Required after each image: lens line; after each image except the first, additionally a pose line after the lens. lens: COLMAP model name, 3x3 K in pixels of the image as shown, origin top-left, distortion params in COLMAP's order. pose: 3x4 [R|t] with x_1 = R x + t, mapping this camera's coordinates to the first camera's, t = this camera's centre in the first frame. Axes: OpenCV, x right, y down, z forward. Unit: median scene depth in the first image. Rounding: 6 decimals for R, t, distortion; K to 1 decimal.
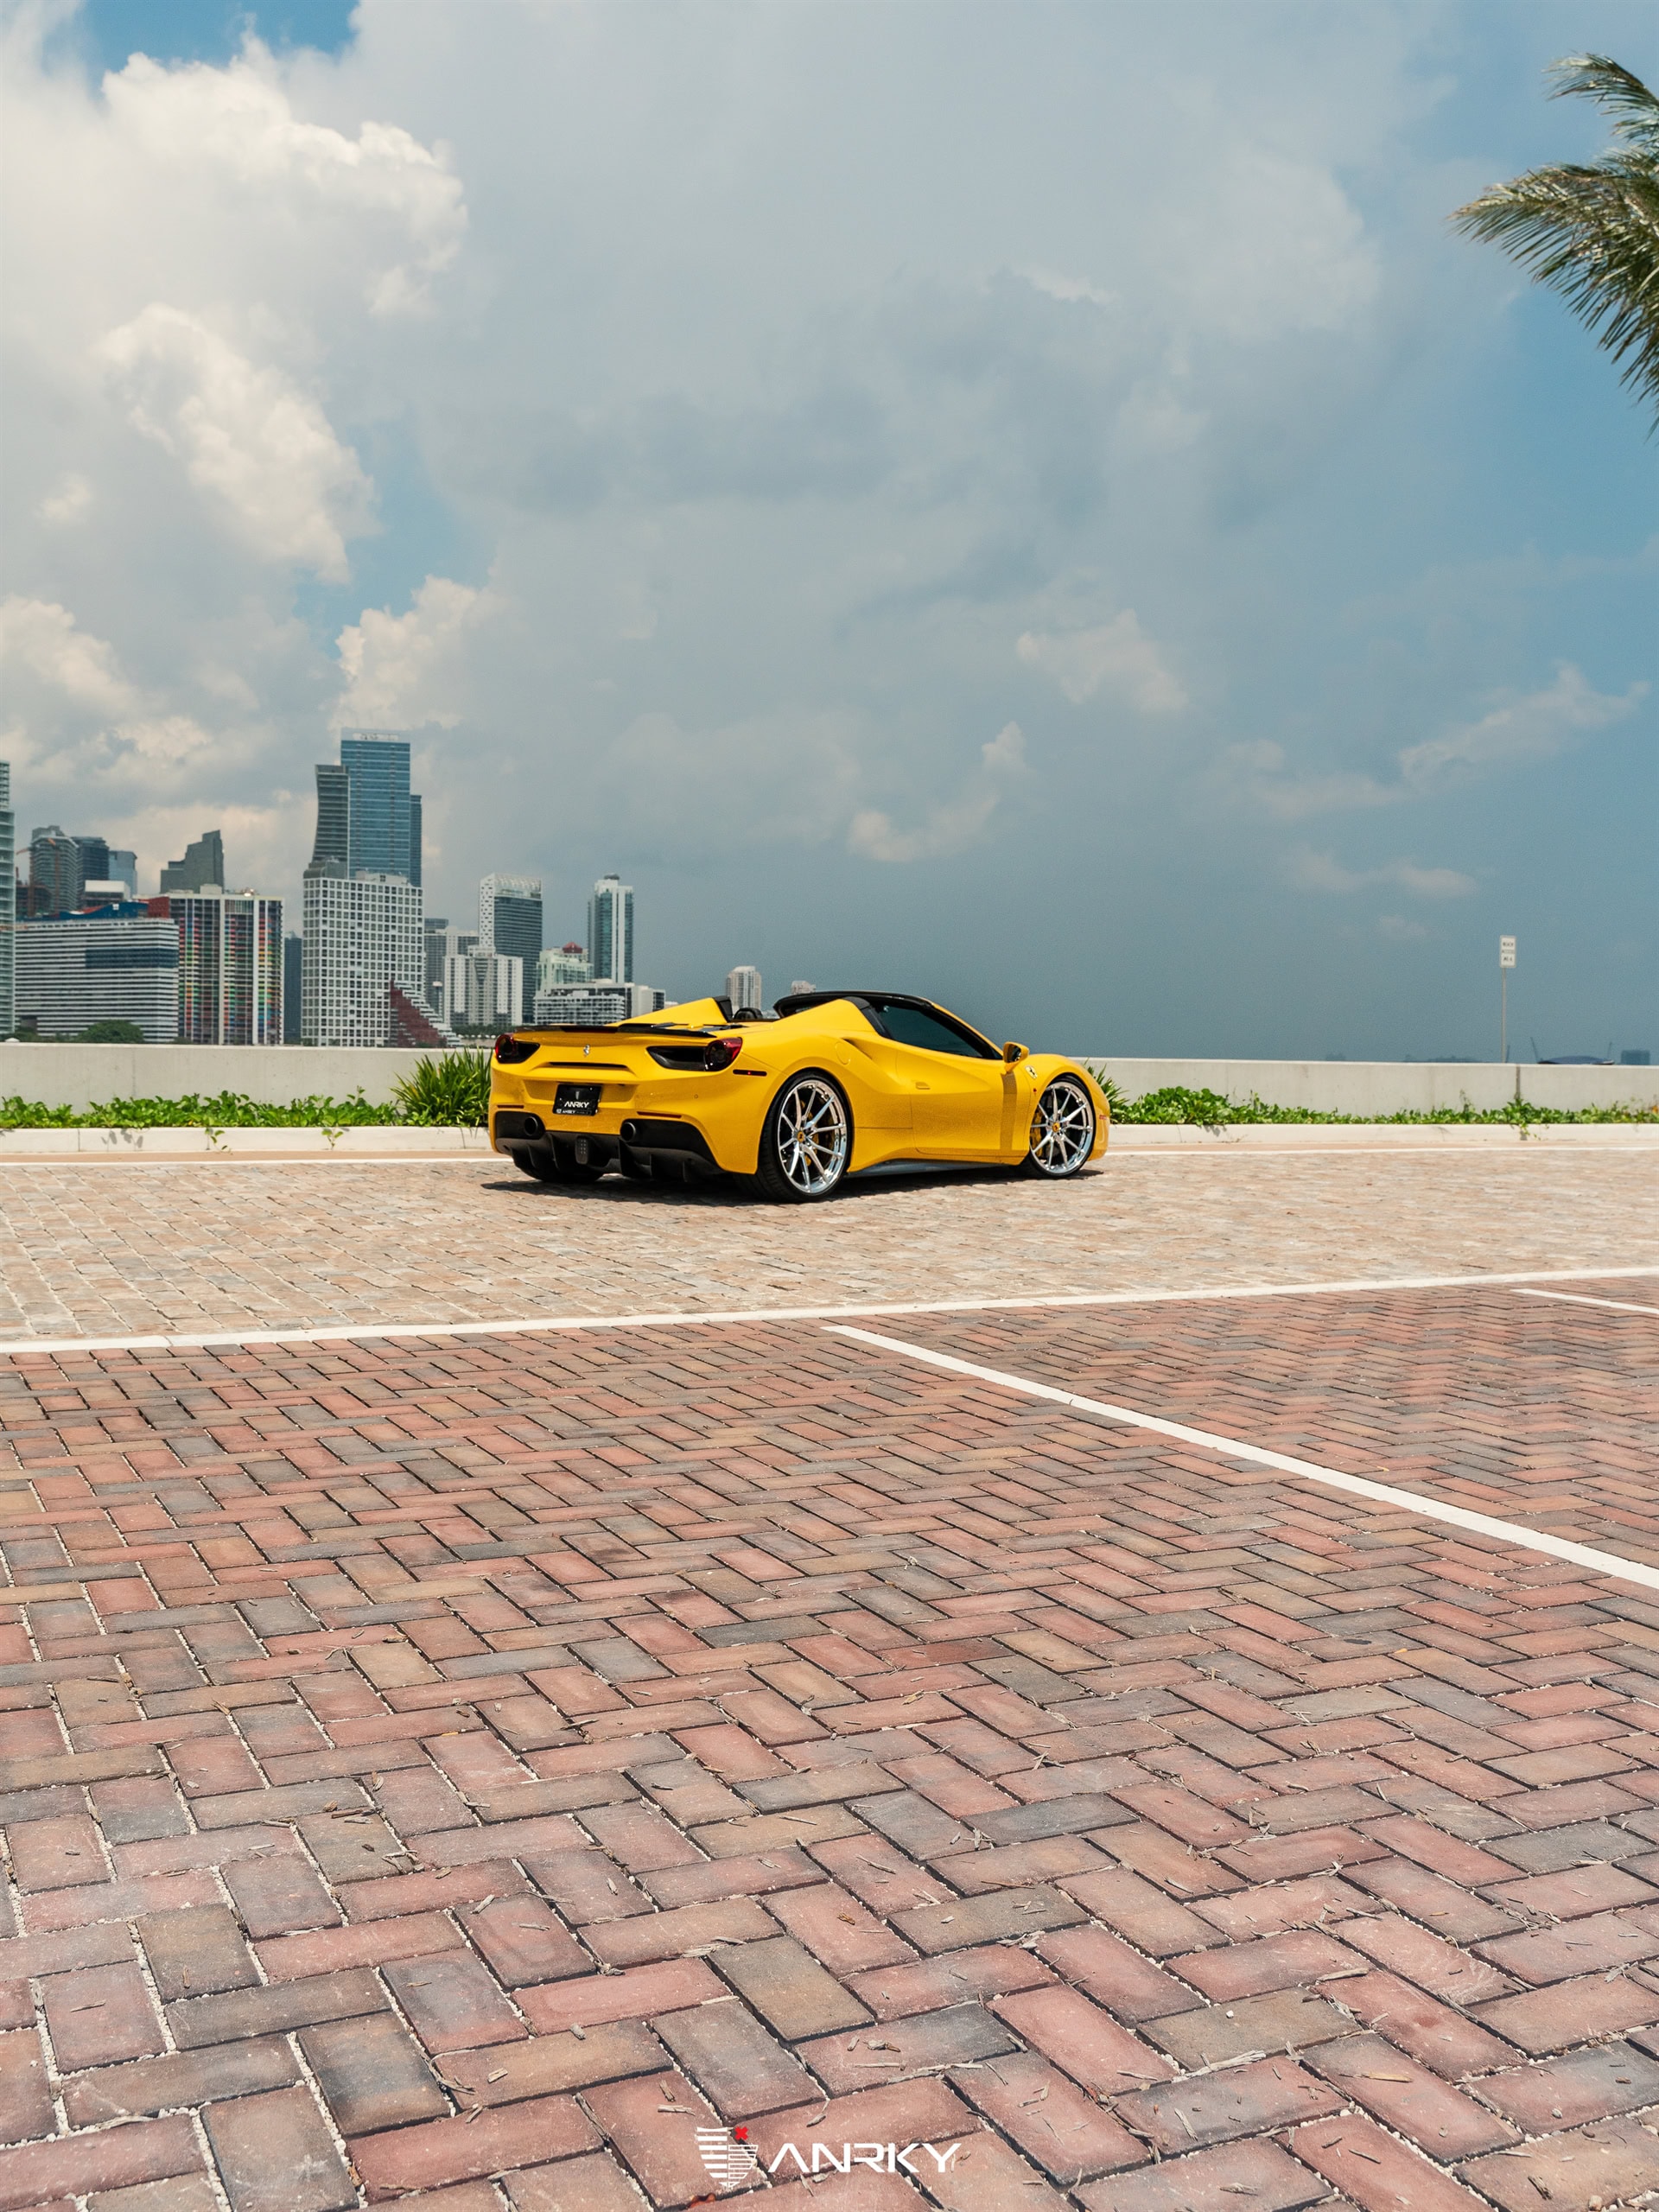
lens RADIAL K [[2063.6, 0, 816.7], [0, 2063.6, 1068.6], [0, 0, 1]] dist [0.005809, -0.001564]
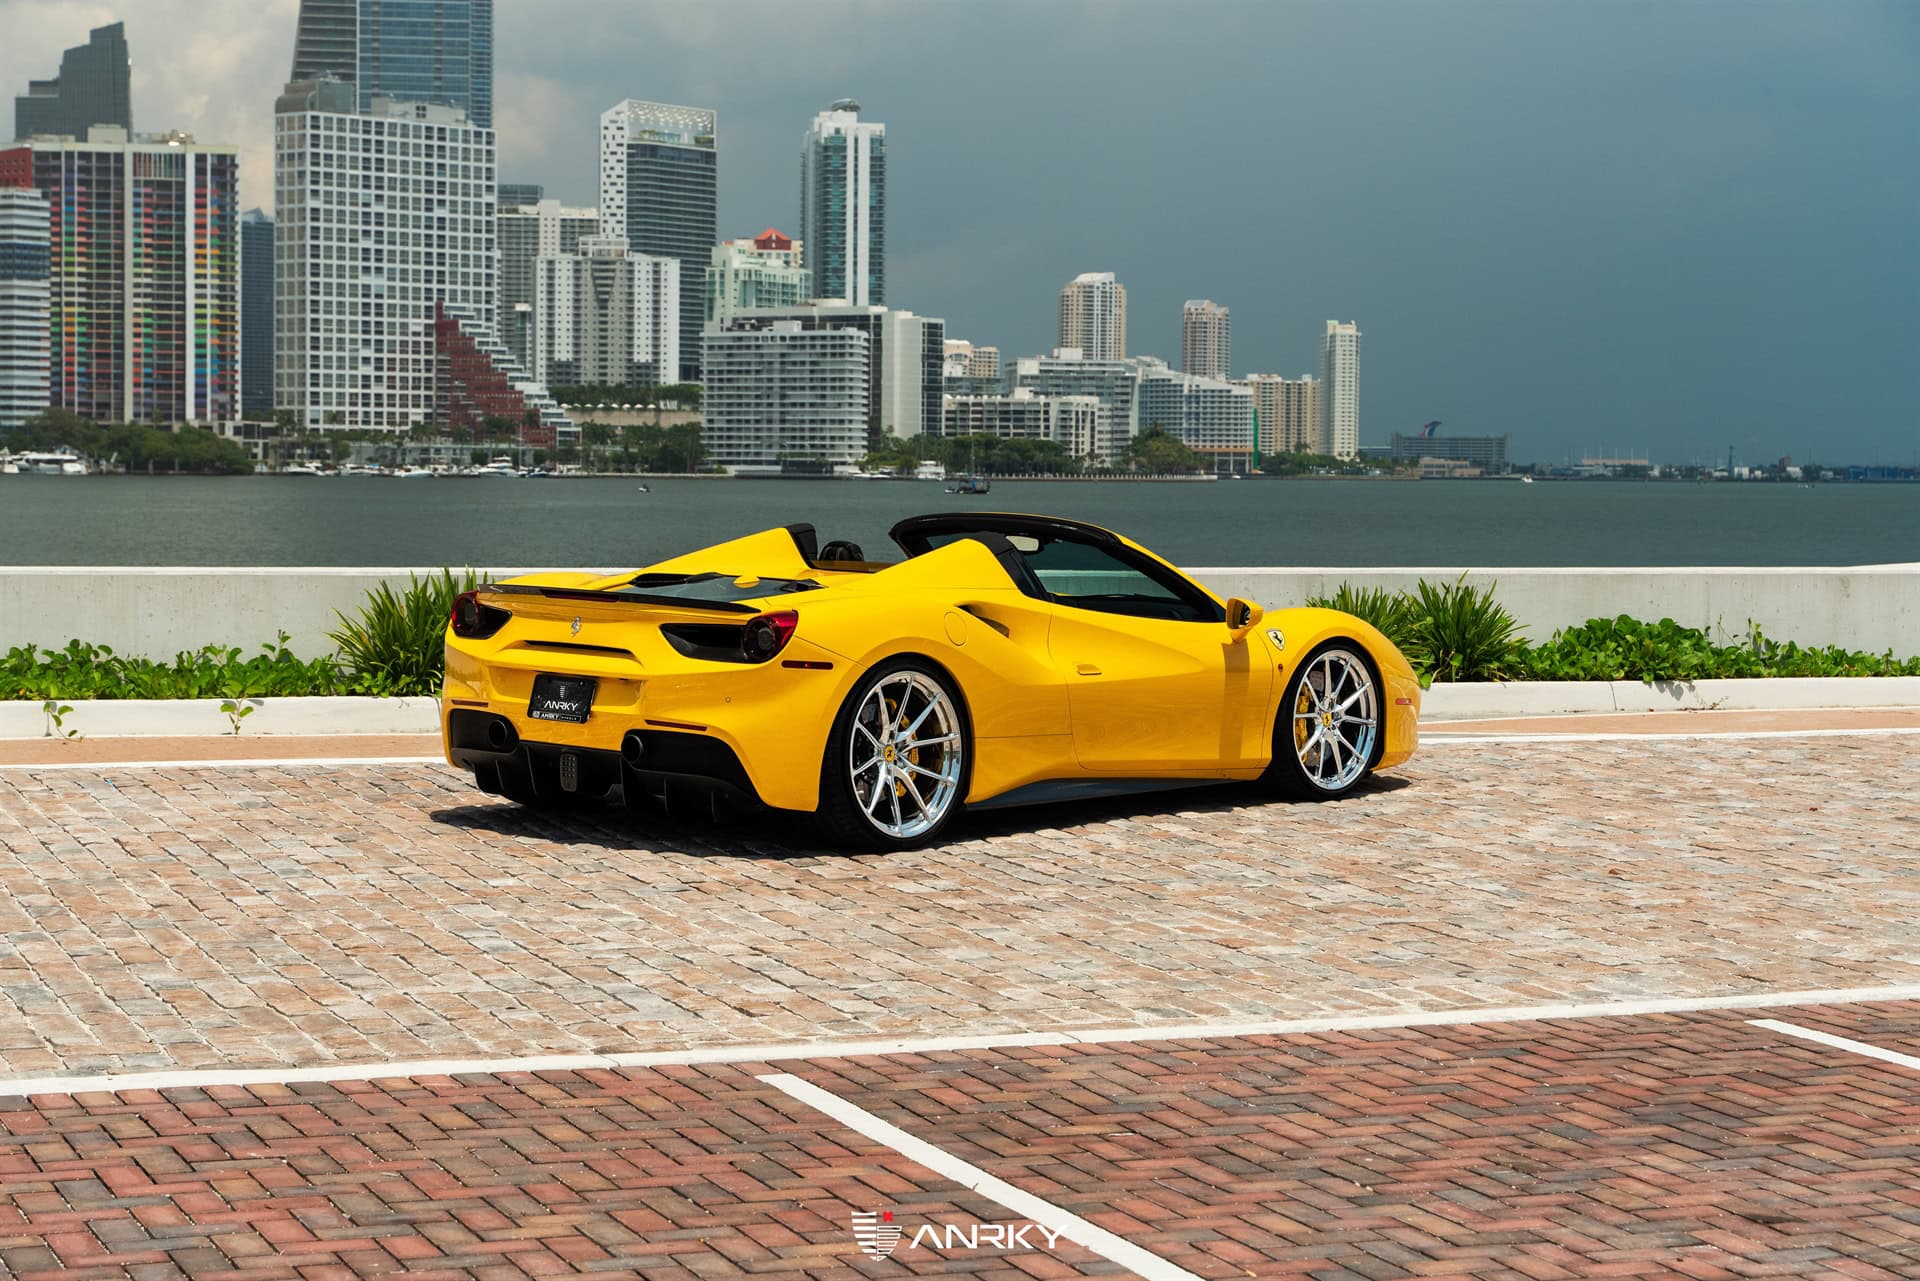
lens RADIAL K [[3864.3, 0, 960.0], [0, 3864.3, 640.5], [0, 0, 1]] dist [0.011591, 0.060279]
pose [[0.997594, 0.003780, -0.069220, 0.099084], [-0.000656, 0.998982, 0.045102, -0.058912], [0.069320, -0.044948, 0.996581, -0.252544]]
